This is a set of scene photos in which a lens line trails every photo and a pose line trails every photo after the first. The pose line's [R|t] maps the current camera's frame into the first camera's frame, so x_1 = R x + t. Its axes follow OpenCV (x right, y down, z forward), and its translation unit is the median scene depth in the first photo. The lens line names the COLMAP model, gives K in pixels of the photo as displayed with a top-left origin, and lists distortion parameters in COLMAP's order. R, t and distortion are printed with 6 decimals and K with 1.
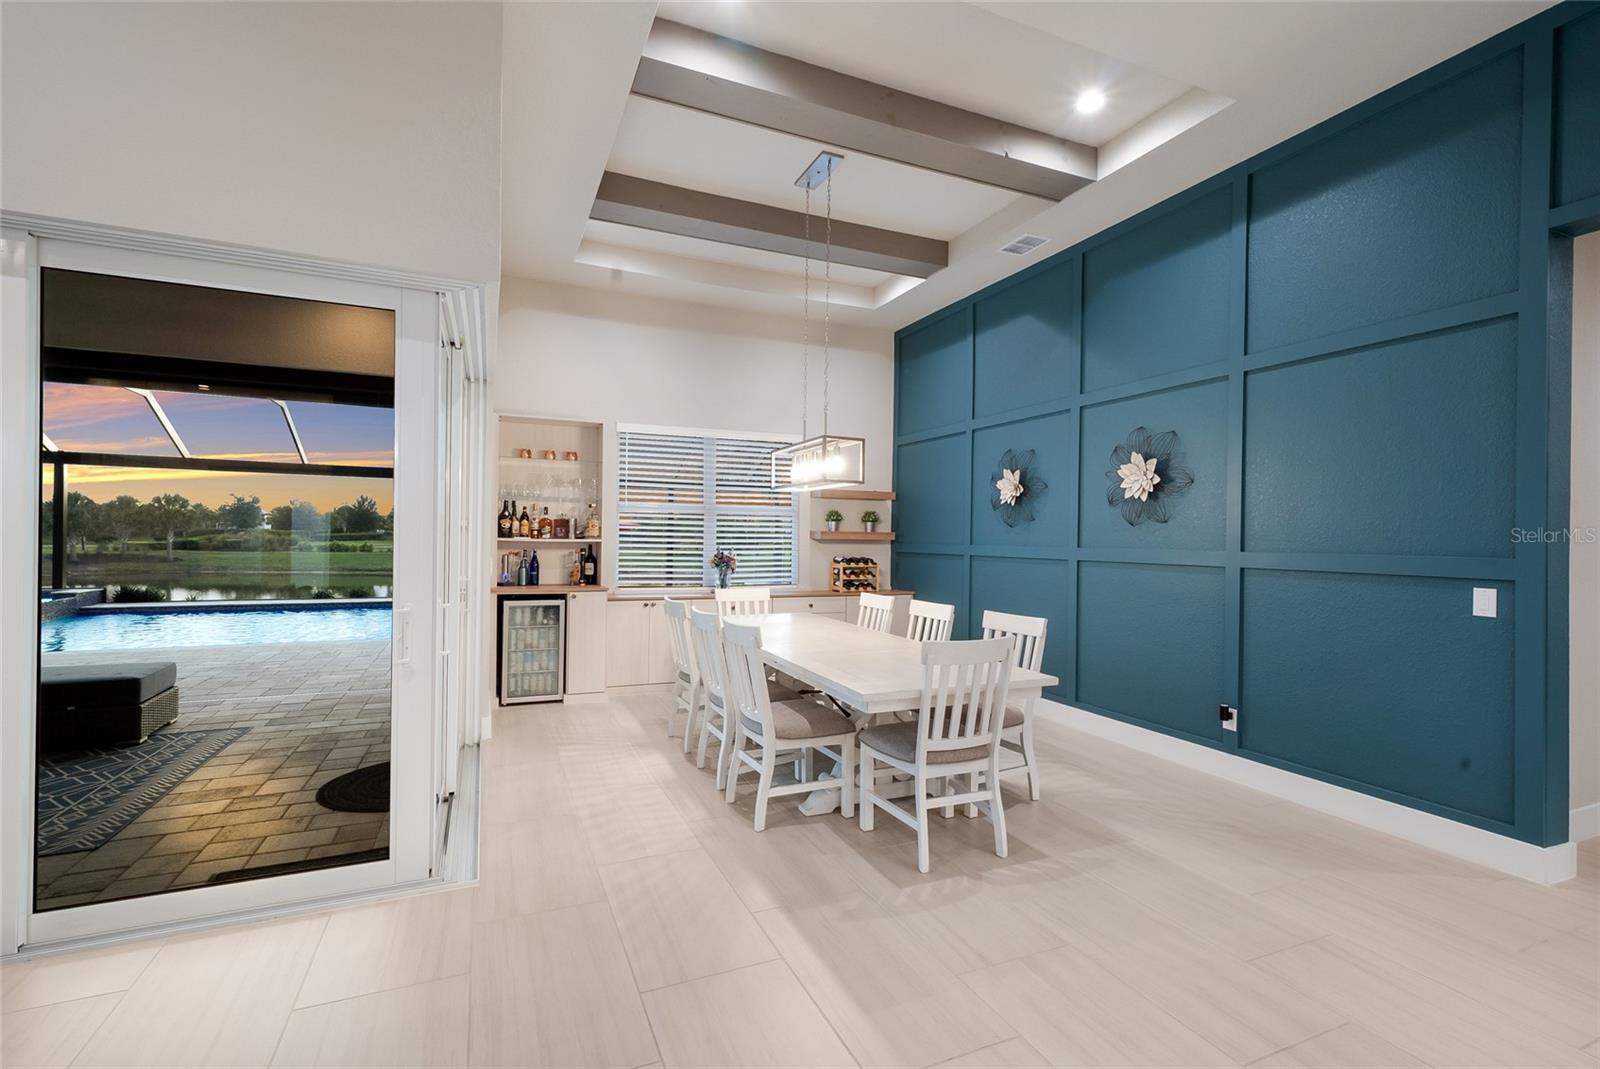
lens RADIAL K [[722.2, 0, 797.3], [0, 722.2, 534.6], [0, 0, 1]] dist [0.002000, 0.000593]
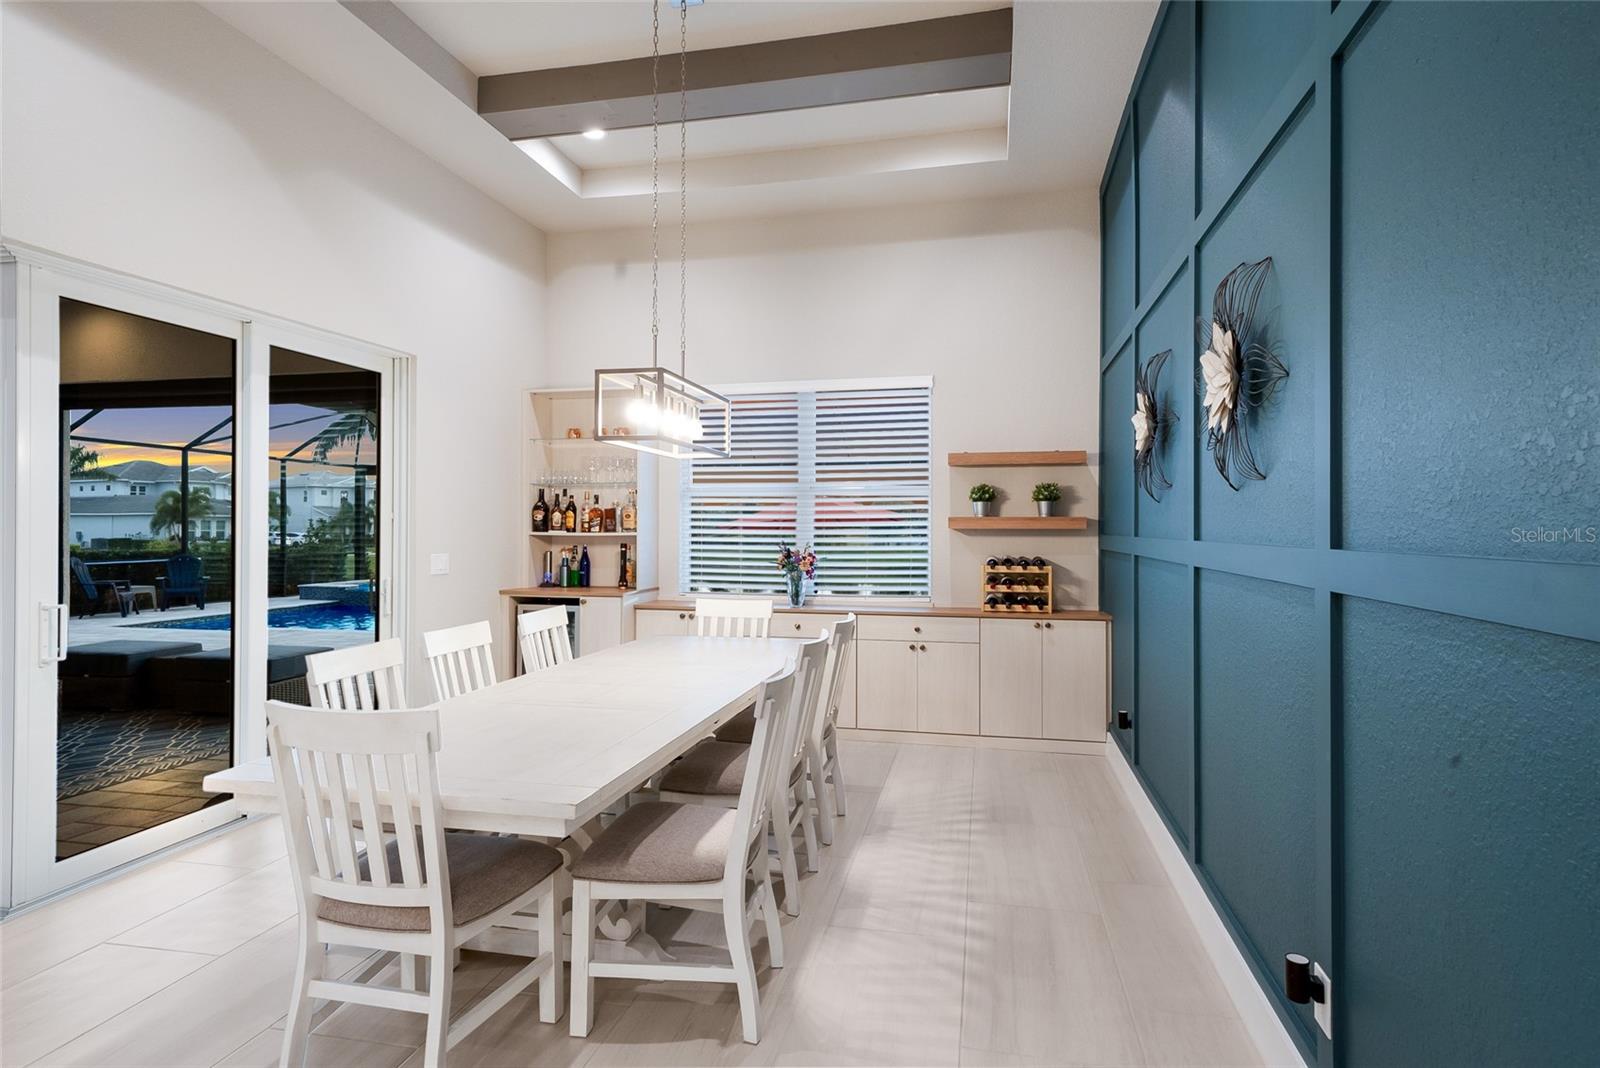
lens RADIAL K [[856.2, 0, 801.0], [0, 856.2, 528.3], [0, 0, 1]] dist [0.005795, 0.000135]
pose [[0.808347, -0.013053, -0.588561, 0.435578], [0.013070, 0.999906, -0.004224, 0.008089], [0.588561, -0.004278, 0.808441, 0.329912]]
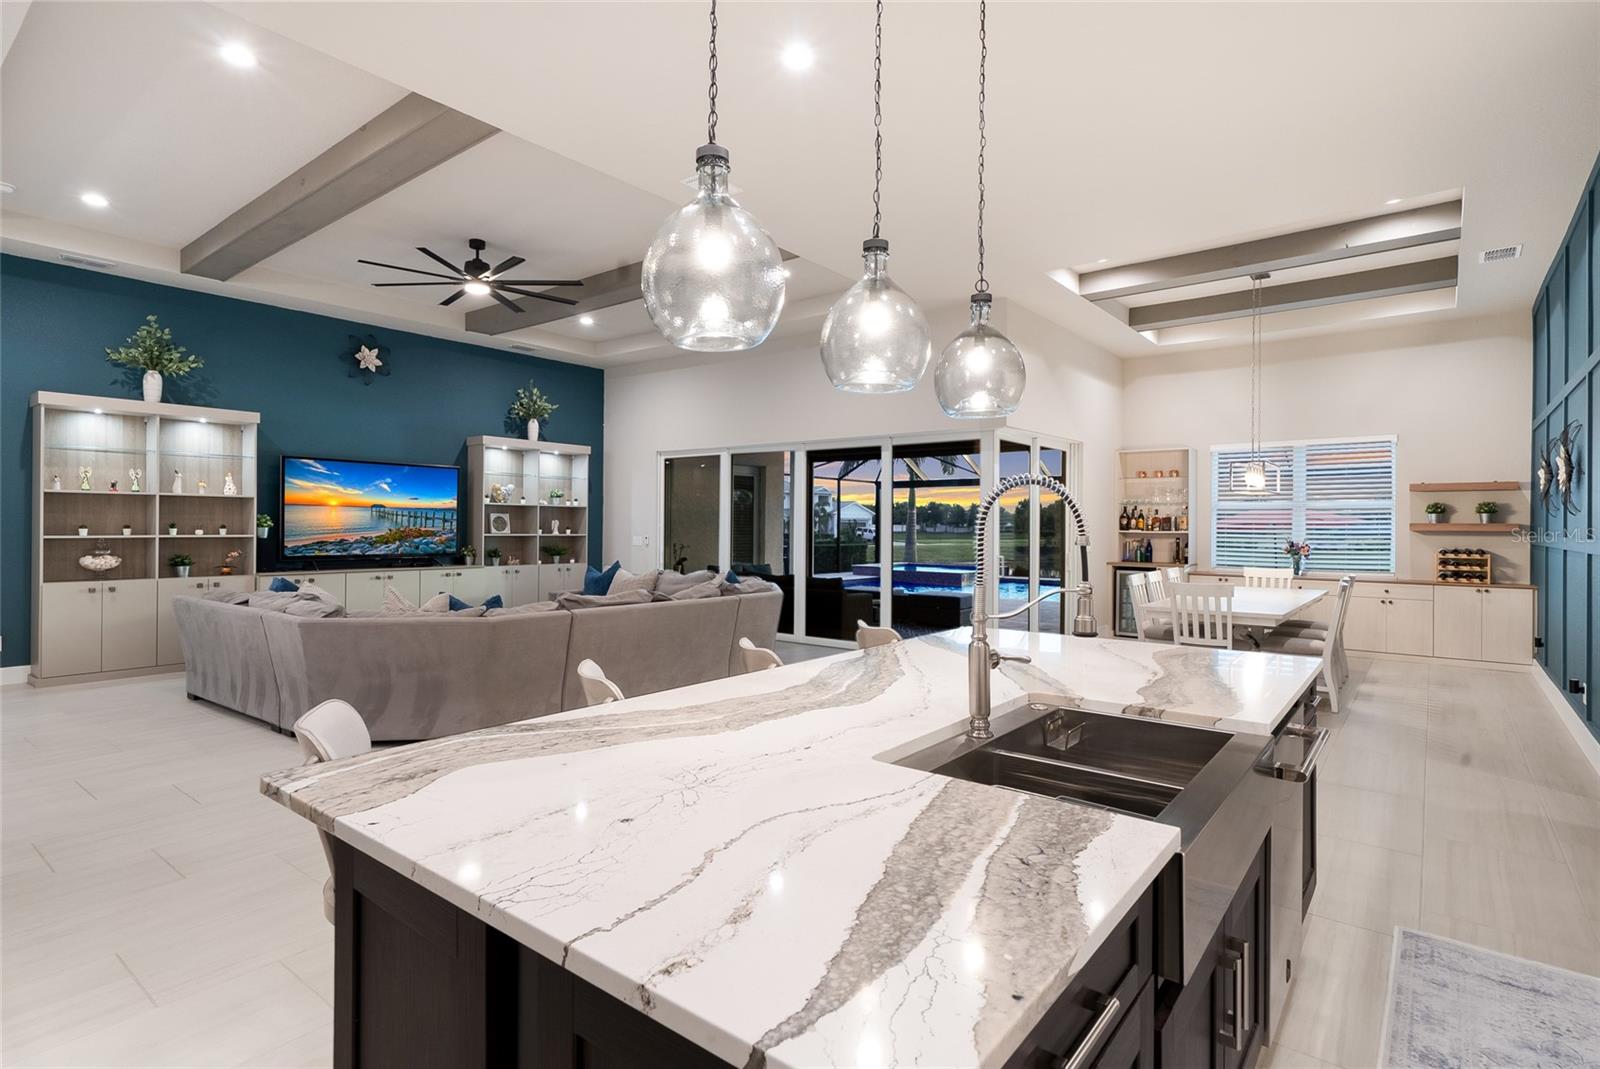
lens RADIAL K [[809.1, 0, 803.5], [0, 809.1, 525.7], [0, 0, 1]] dist [0.013899, -0.000760]
pose [[0.475854, -0.010020, -0.879467, 0.758731], [0.004728, 0.999950, -0.008835, 0.006015], [0.879512, 0.000046, 0.475877, -0.413891]]
